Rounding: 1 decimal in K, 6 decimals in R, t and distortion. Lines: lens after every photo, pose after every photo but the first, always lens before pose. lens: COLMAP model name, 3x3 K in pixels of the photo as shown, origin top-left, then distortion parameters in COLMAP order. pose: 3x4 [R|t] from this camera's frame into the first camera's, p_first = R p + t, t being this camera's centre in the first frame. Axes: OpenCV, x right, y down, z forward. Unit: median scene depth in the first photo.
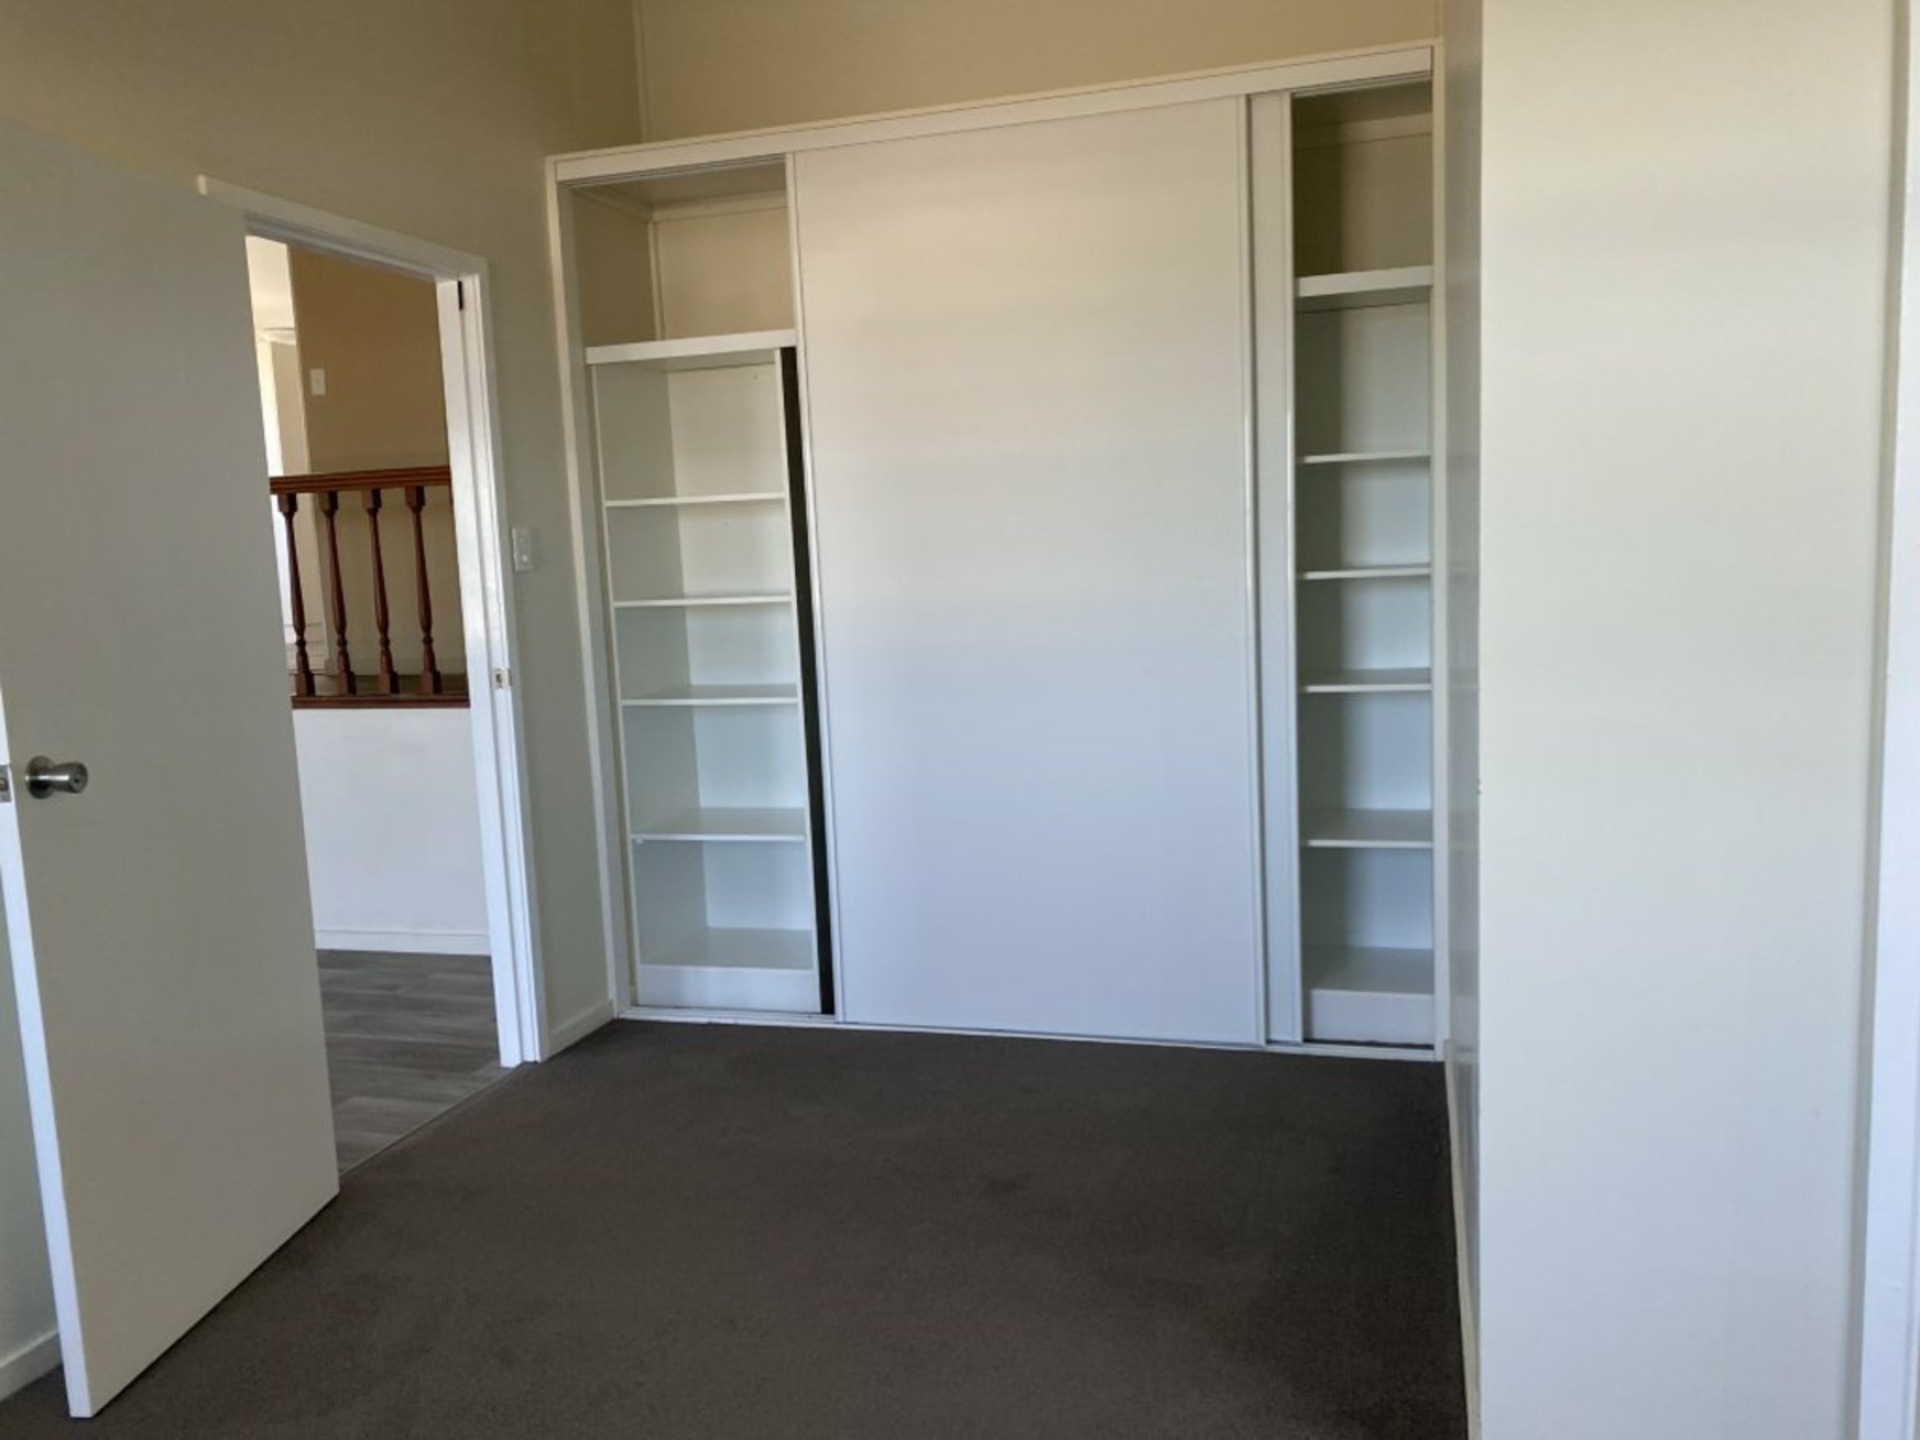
lens RADIAL K [[1464.1, 0, 960.0], [0, 1464.1, 720.0], [0, 0, 1]] dist [0.001619, 0.007482]
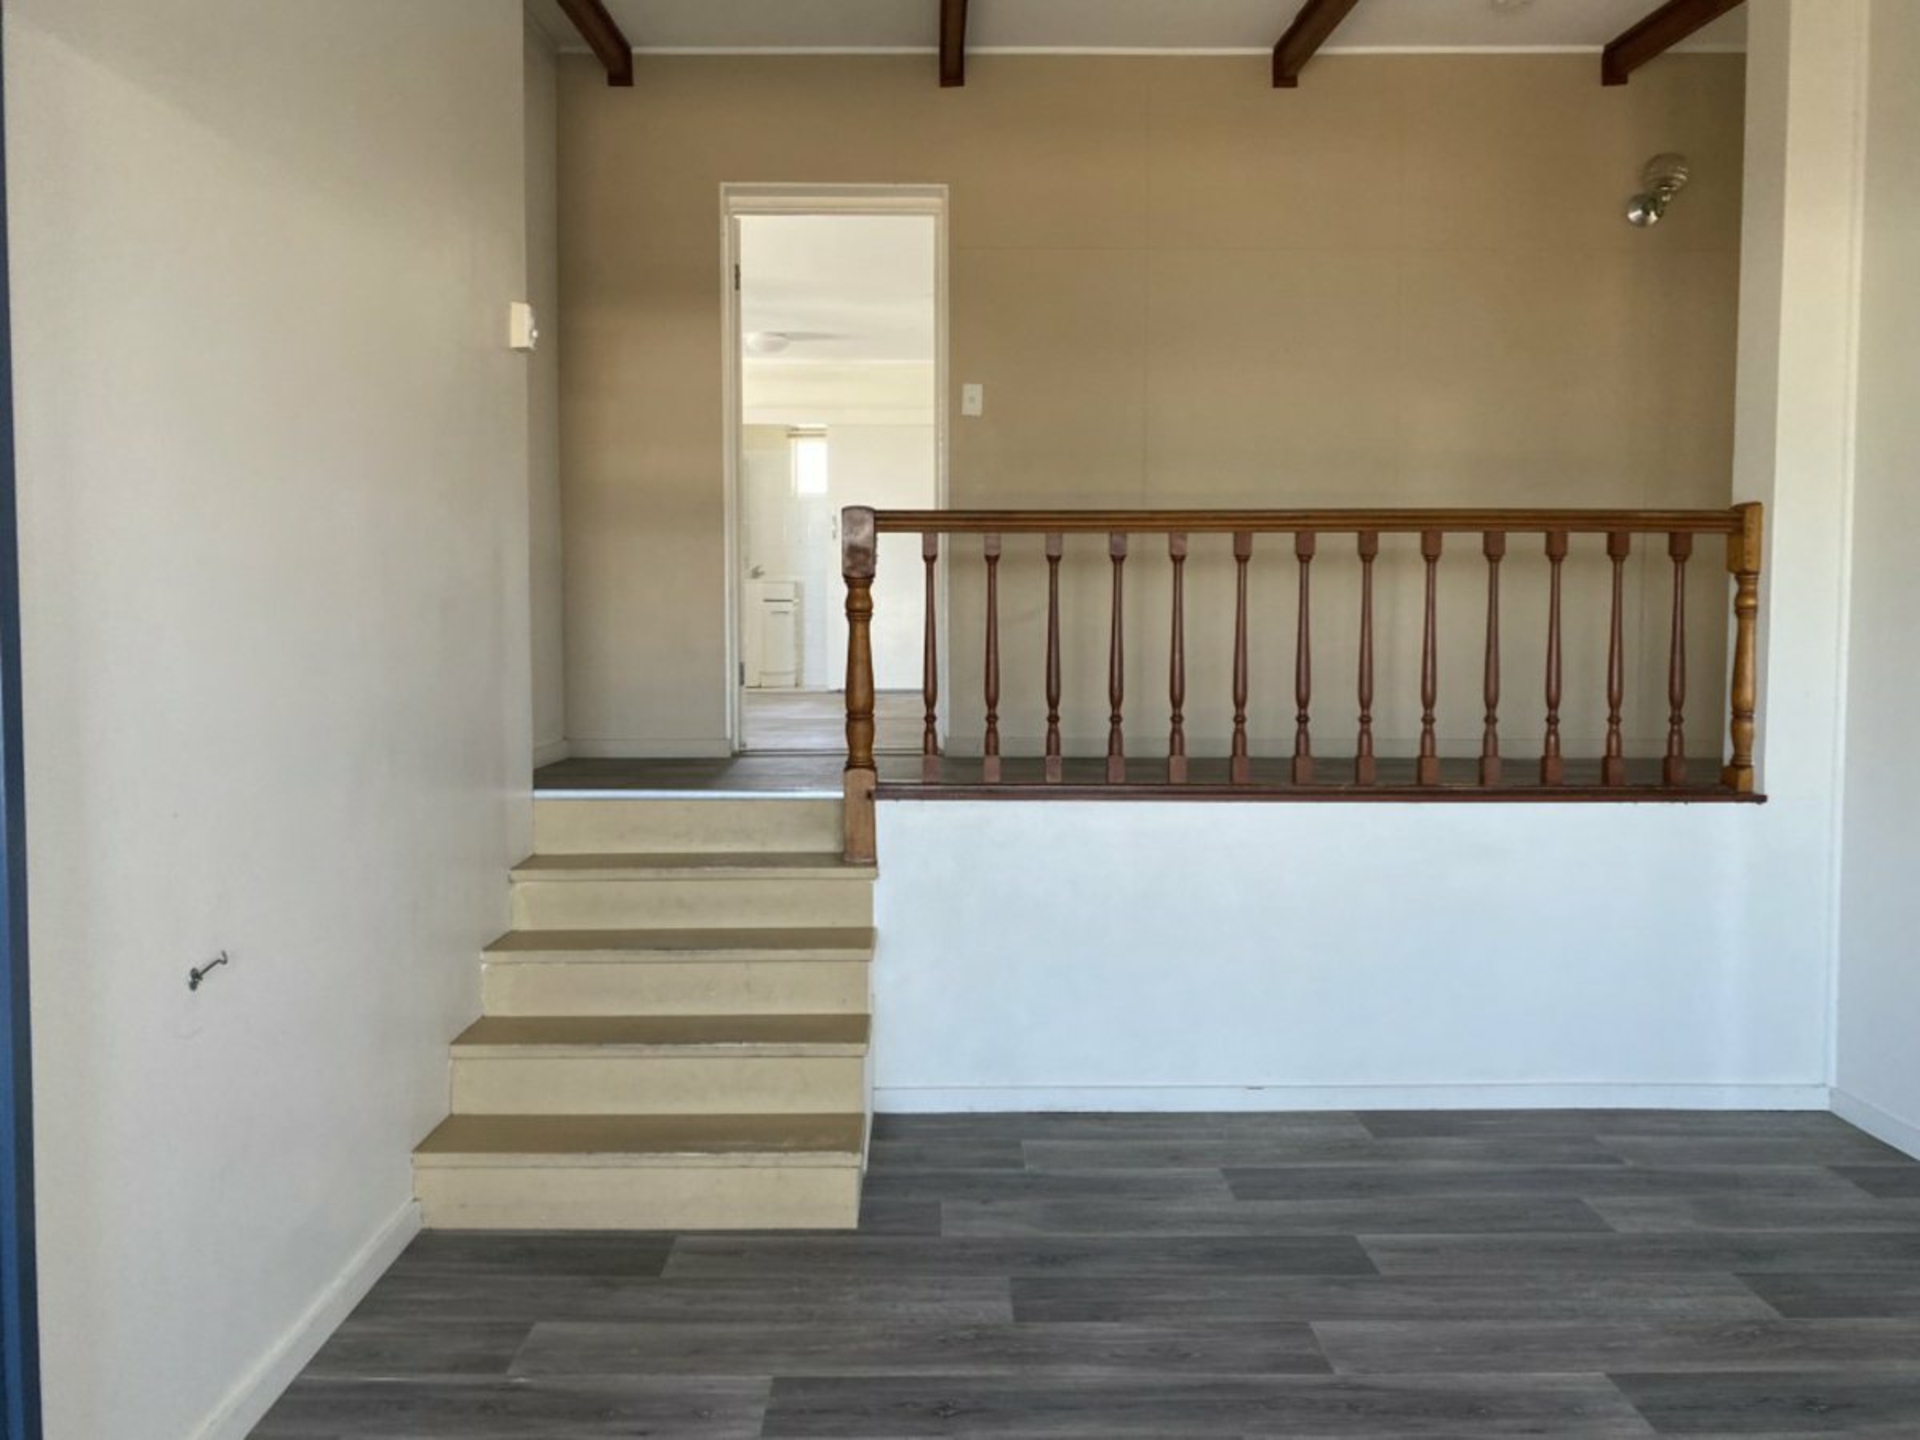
lens RADIAL K [[1464.1, 0, 960.0], [0, 1464.1, 720.0], [0, 0, 1]] dist [0.001619, 0.007482]
pose [[0.955397, 0.018803, 0.294725, -0.814689], [-0.000569, 0.998086, -0.061833, -0.003873], [-0.295324, 0.058907, 0.953579, 0.286255]]
